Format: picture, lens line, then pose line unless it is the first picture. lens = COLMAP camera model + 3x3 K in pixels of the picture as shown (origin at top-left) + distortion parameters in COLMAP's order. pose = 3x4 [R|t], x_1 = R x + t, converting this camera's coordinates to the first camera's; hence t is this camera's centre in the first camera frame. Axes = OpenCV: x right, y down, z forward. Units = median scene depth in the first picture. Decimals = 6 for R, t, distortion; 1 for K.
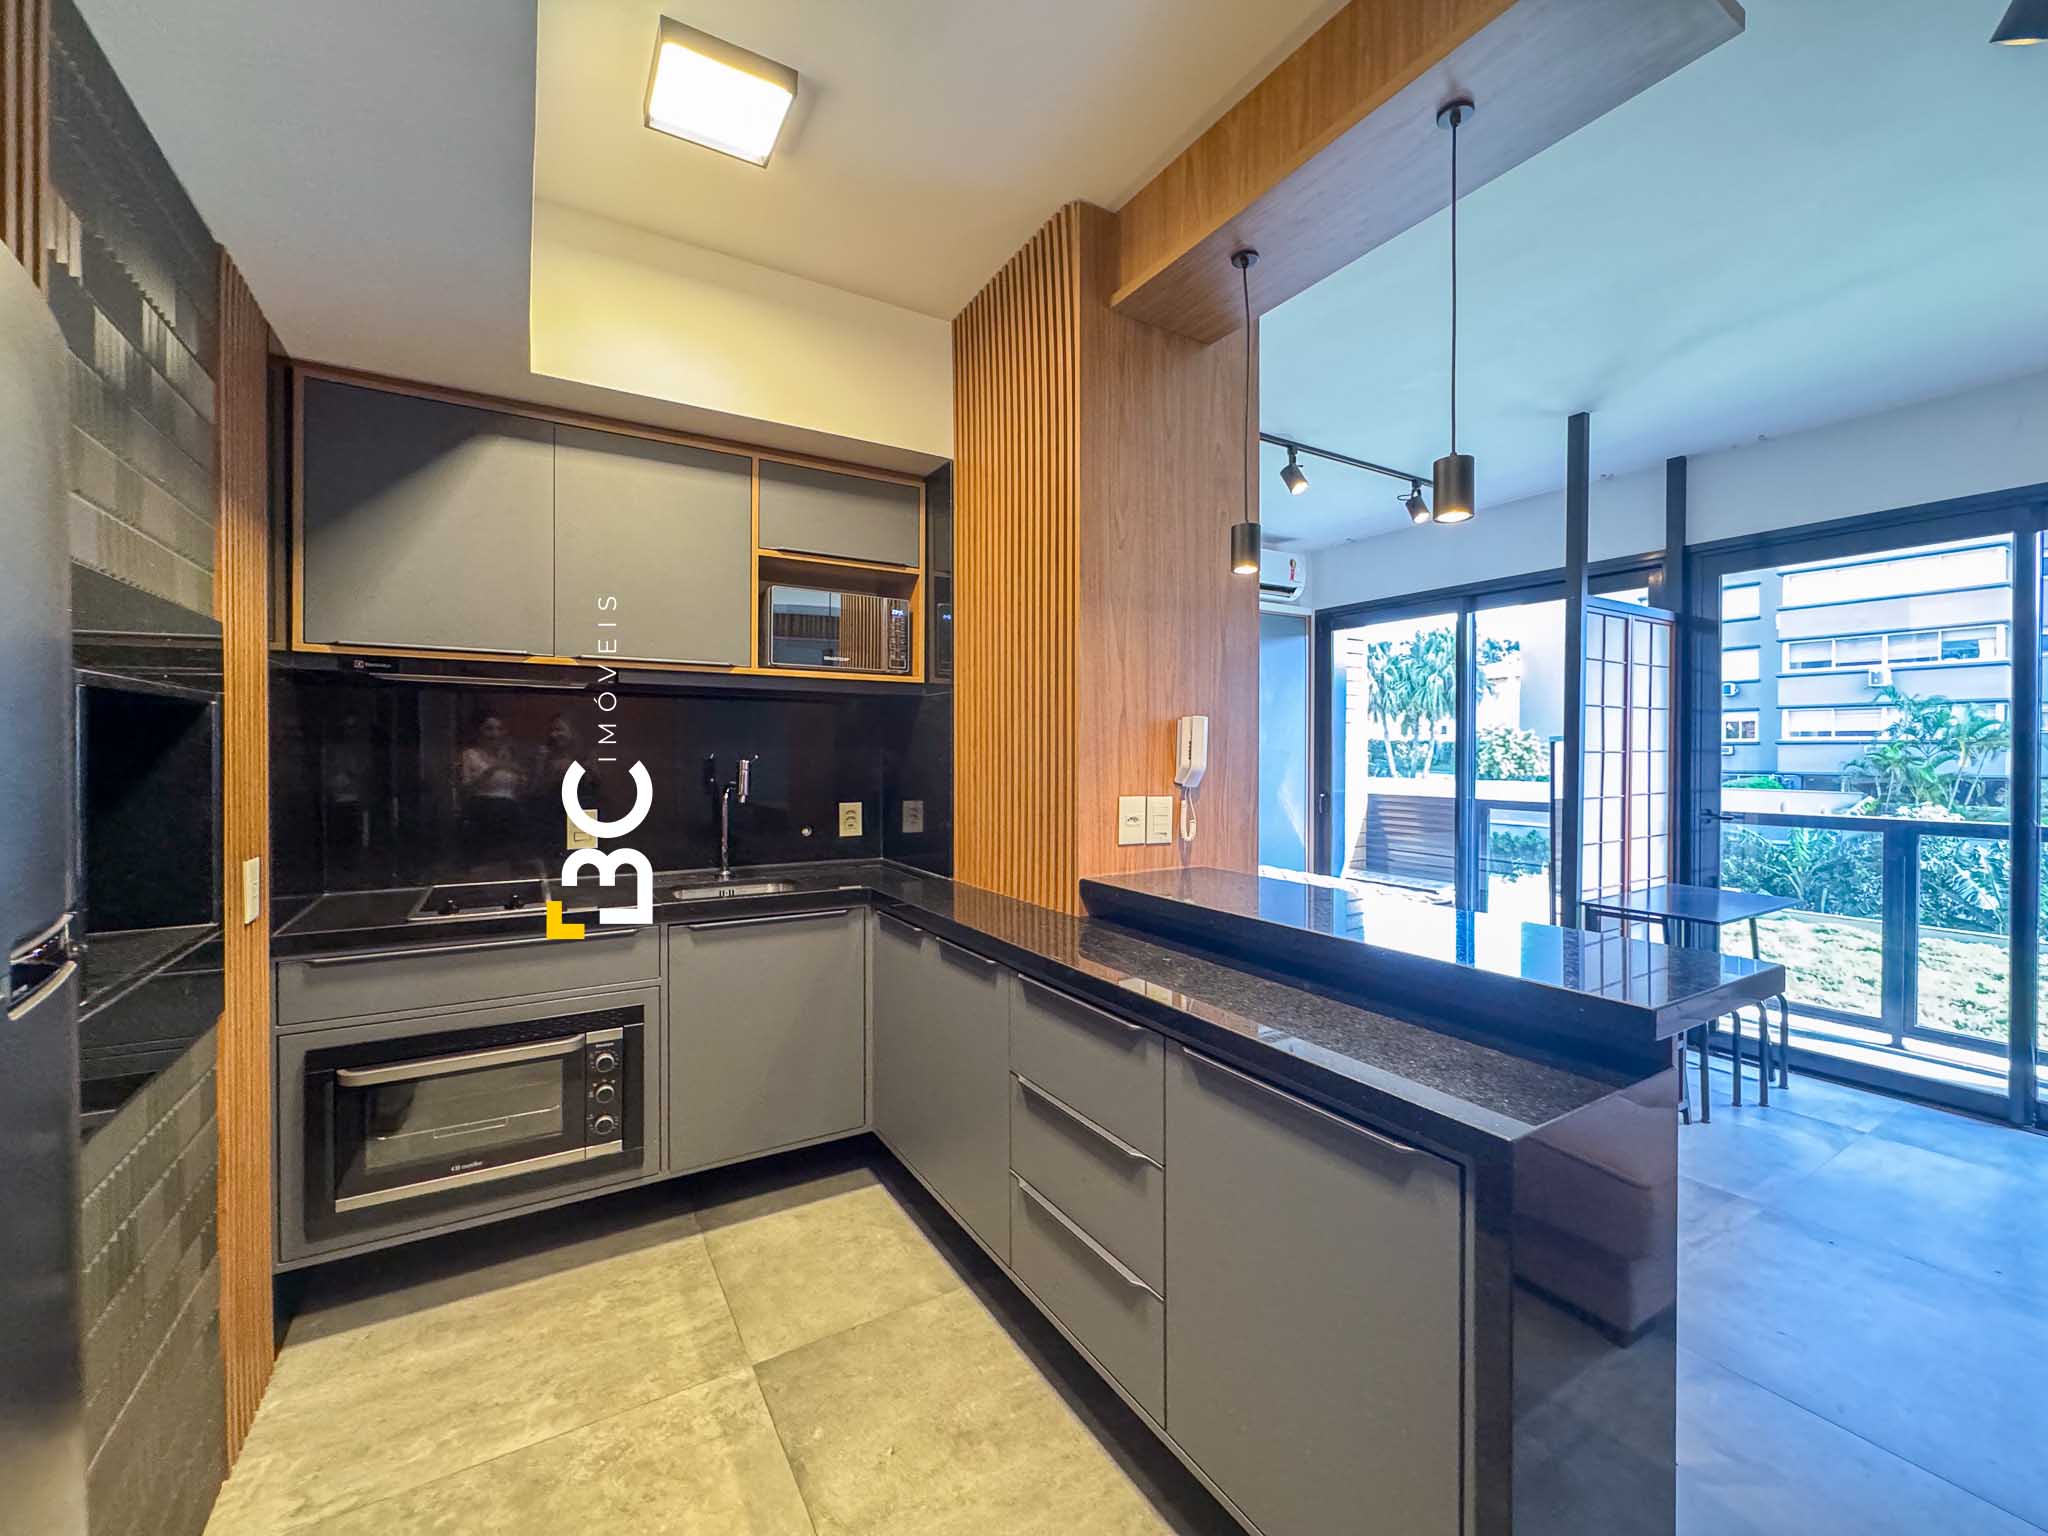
lens RADIAL K [[833.8, 0, 1027.9], [0, 833.8, 754.8], [0, 0, 1]] dist [-0.002760, -0.000285]
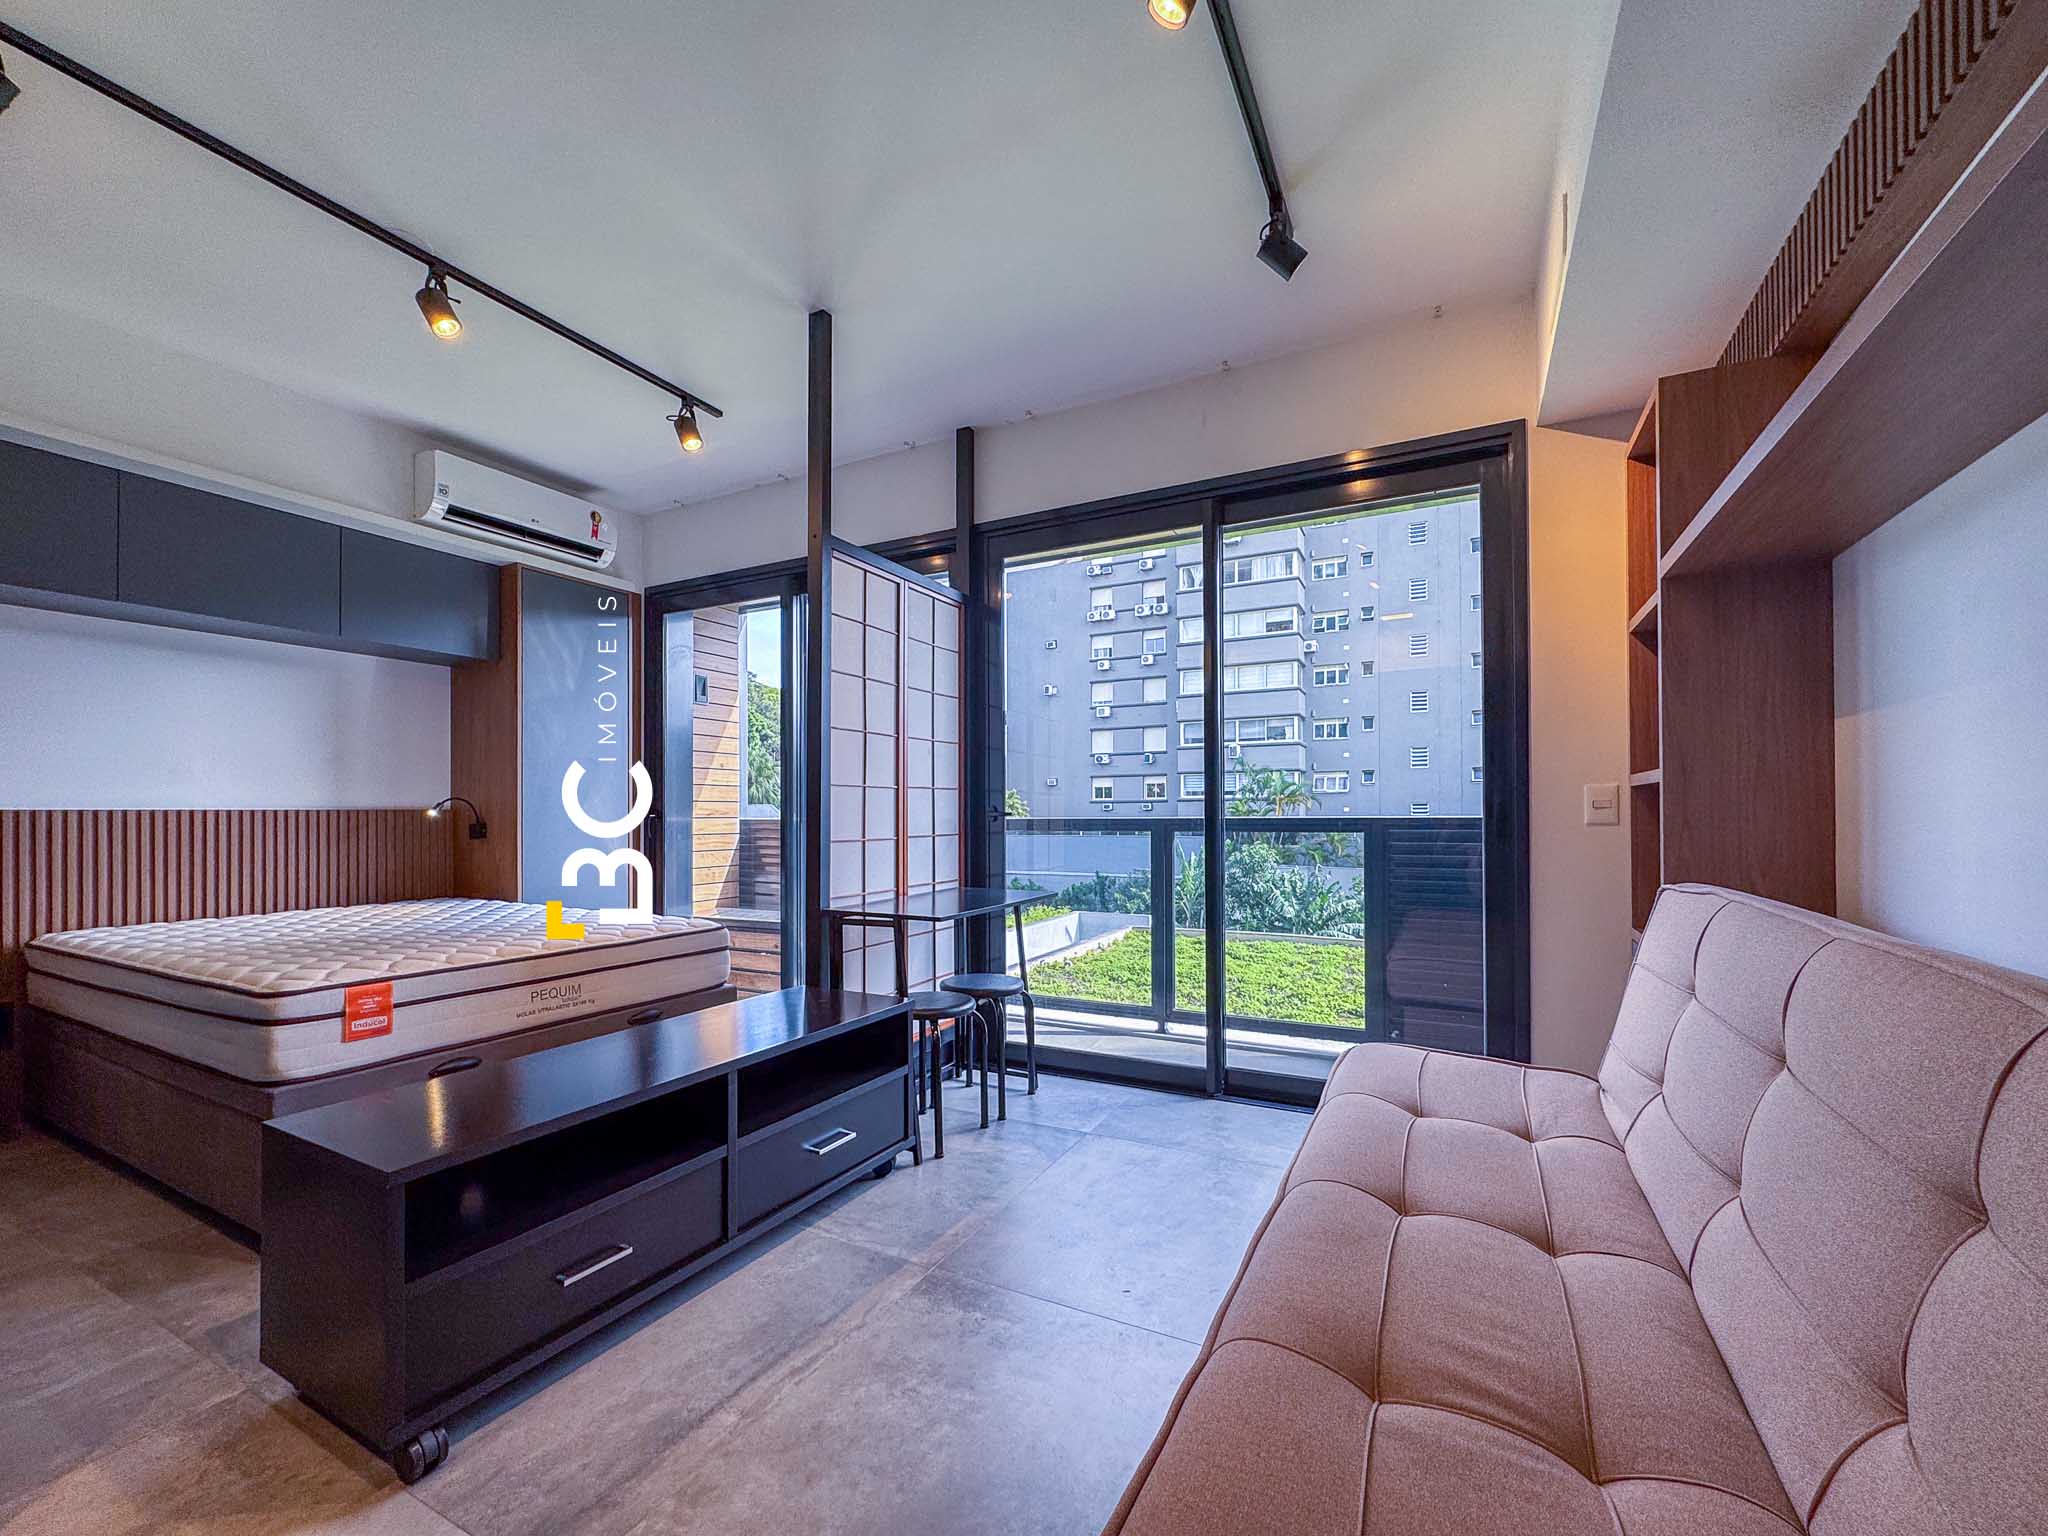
lens RADIAL K [[833.8, 0, 1037.5], [0, 833.8, 801.1], [0, 0, 1]] dist [-0.002760, -0.000285]
pose [[0.851254, 0.001380, 0.524752, 0.078619], [0.010112, 0.999768, -0.019034, 0.016672], [-0.524656, 0.021509, 0.851042, 0.037754]]
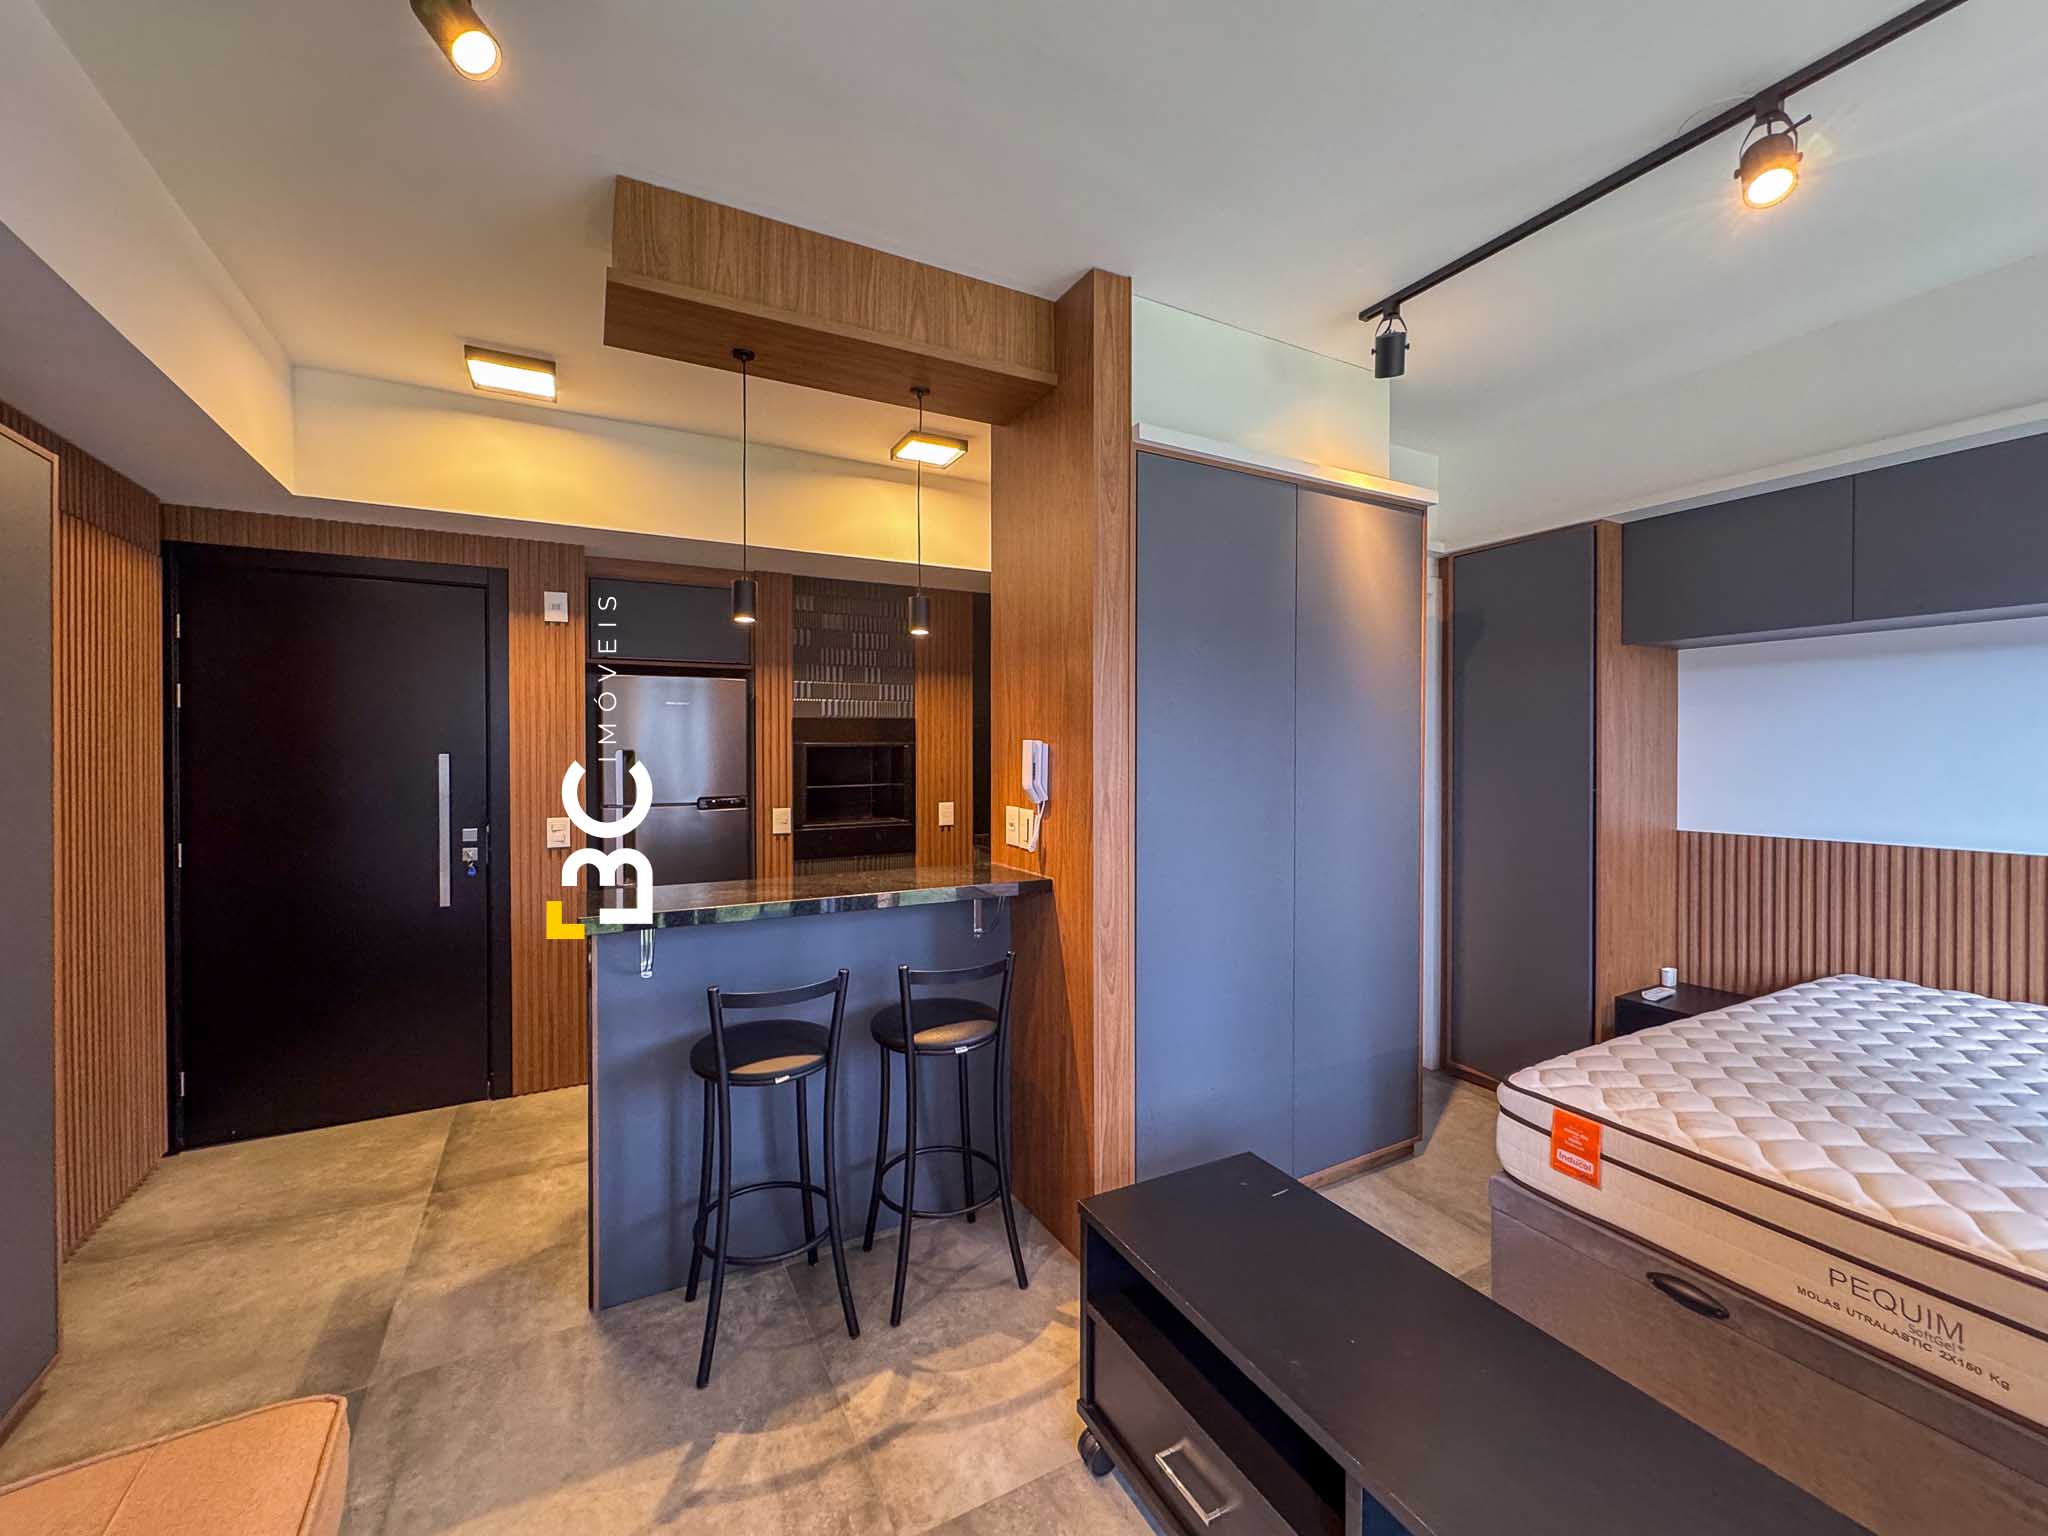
lens RADIAL K [[833.8, 0, 1048.4], [0, 833.8, 756.2], [0, 0, 1]] dist [-0.002760, -0.000285]
pose [[-0.021345, 0.004428, -0.999762, 0.161875], [-0.002798, 0.999986, 0.004489, -0.003889], [0.999768, 0.002893, -0.021332, 0.130098]]
